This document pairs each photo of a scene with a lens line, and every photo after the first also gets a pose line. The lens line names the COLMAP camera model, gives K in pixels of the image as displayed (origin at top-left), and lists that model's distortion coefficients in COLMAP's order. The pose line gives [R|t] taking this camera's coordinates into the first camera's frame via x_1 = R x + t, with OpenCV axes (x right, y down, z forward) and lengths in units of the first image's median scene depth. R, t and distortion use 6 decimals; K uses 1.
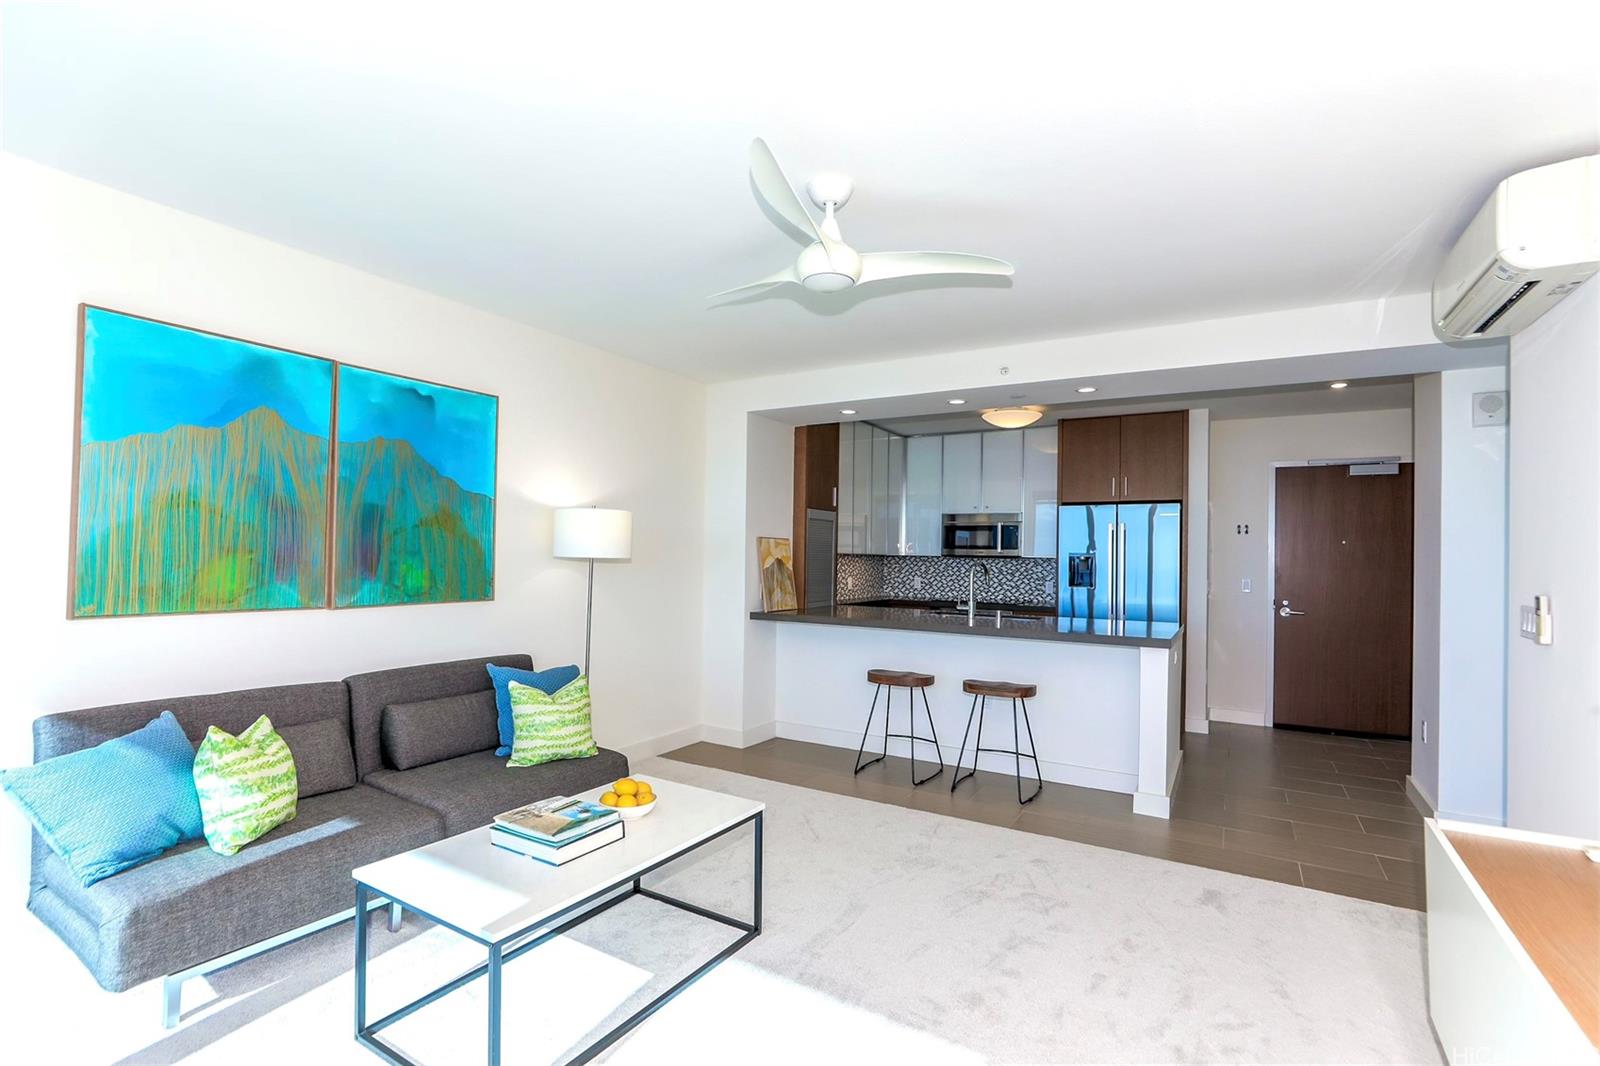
lens RADIAL K [[757.3, 0, 800.0], [0, 757.3, 533.0], [0, 0, 1]] dist [-0.050004, 0.021272]
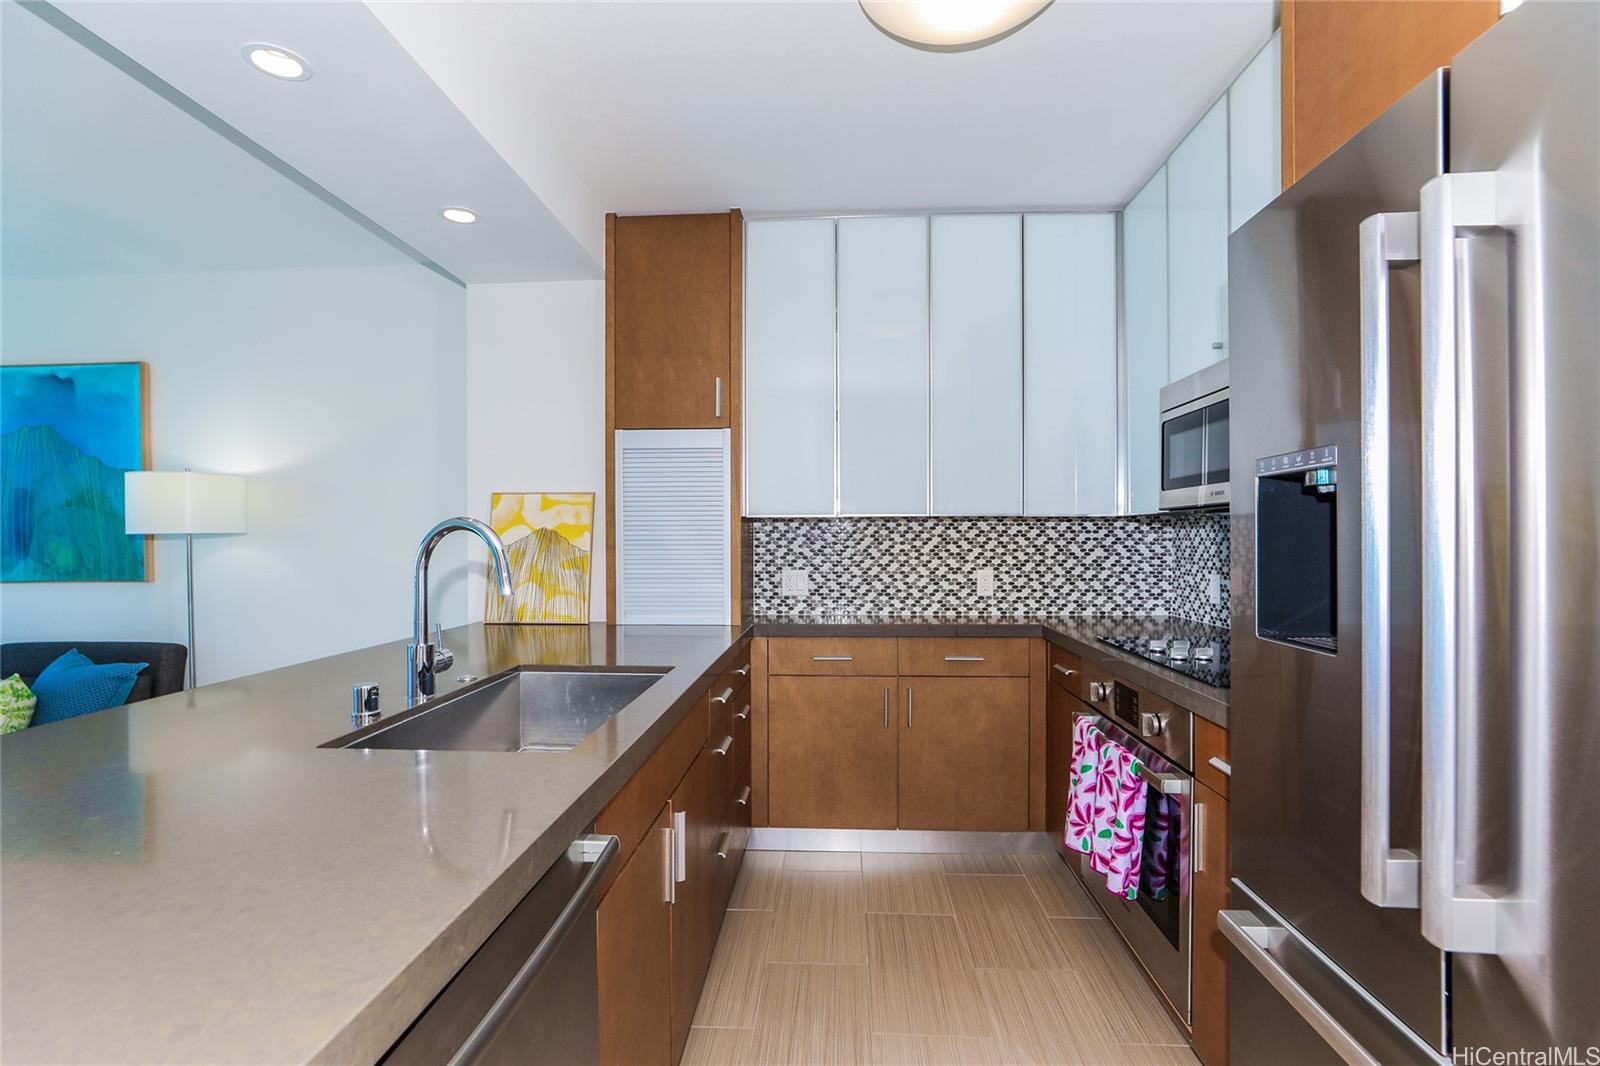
lens RADIAL K [[685.9, 0, 800.0], [0, 685.9, 533.0], [0, 0, 1]] dist [0.001878, 0.000535]
pose [[0.446406, -0.015414, -0.894698, 0.827620], [0.042469, 0.999090, 0.003978, 0.069560], [0.893822, -0.039773, 0.446654, 1.551203]]
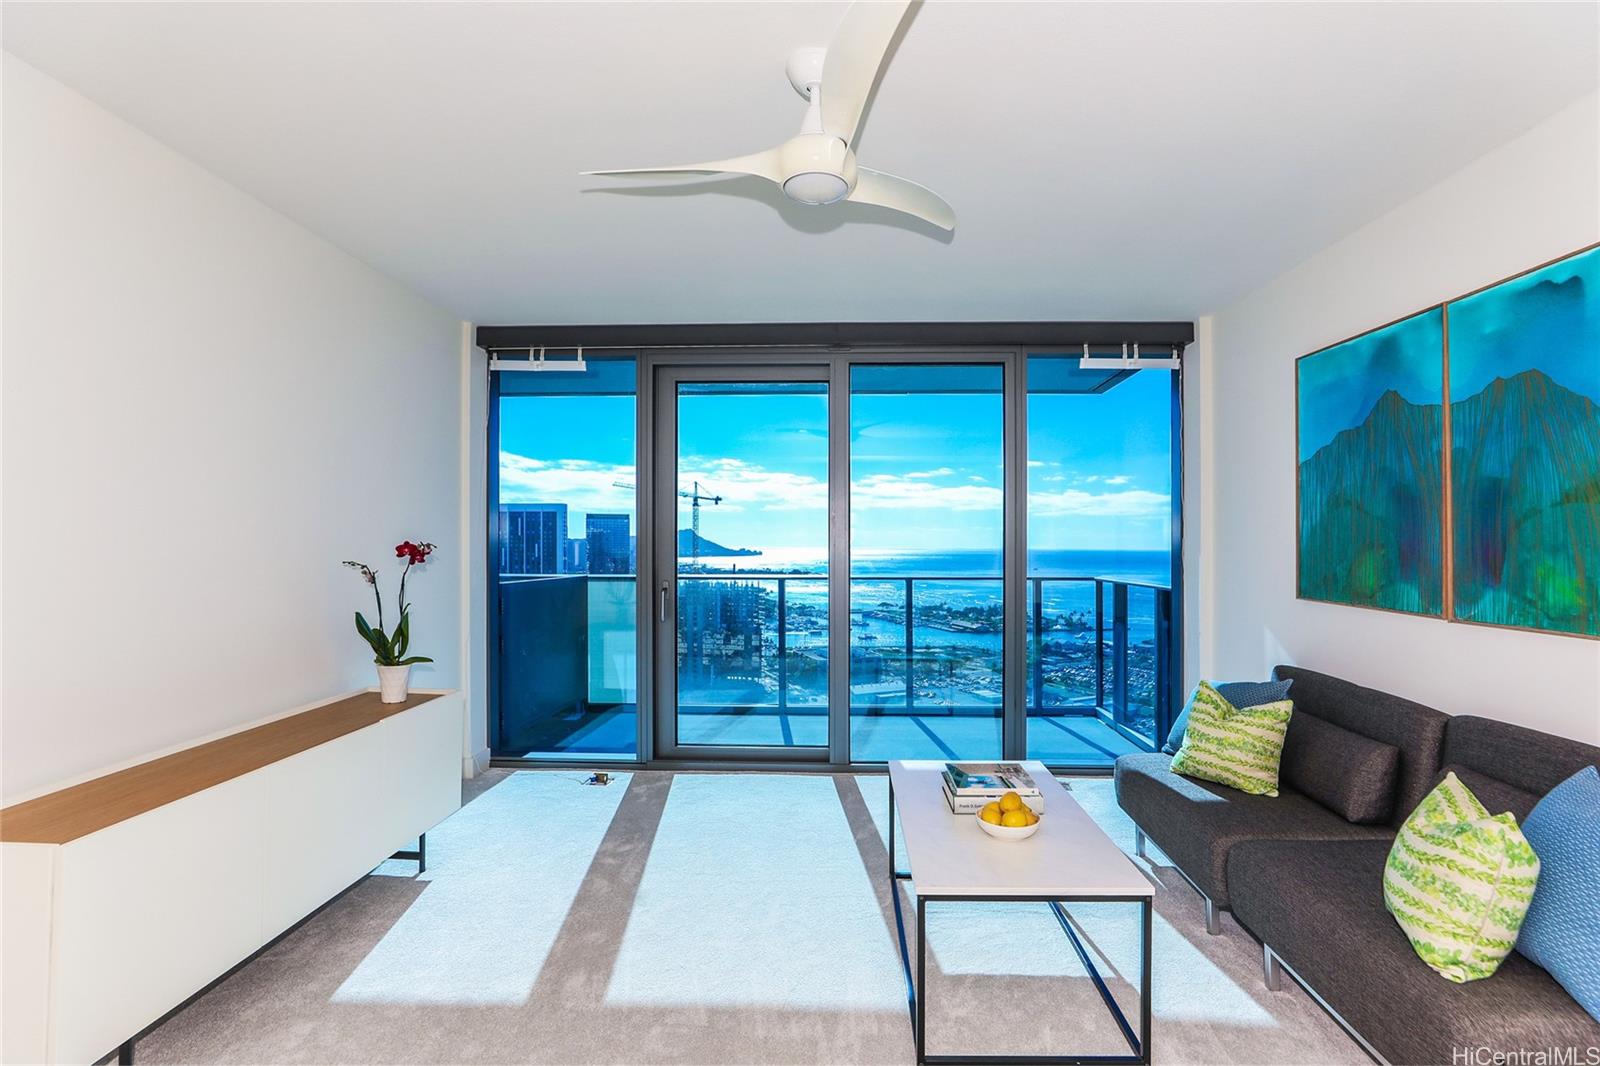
lens RADIAL K [[757.3, 0, 800.0], [0, 757.3, 533.0], [0, 0, 1]] dist [-0.050004, 0.021272]
pose [[-0.885619, -0.023872, -0.463798, 0.313090], [-0.006089, 0.999189, -0.039803, 0.043546], [0.464373, -0.032426, -0.885046, 1.294155]]
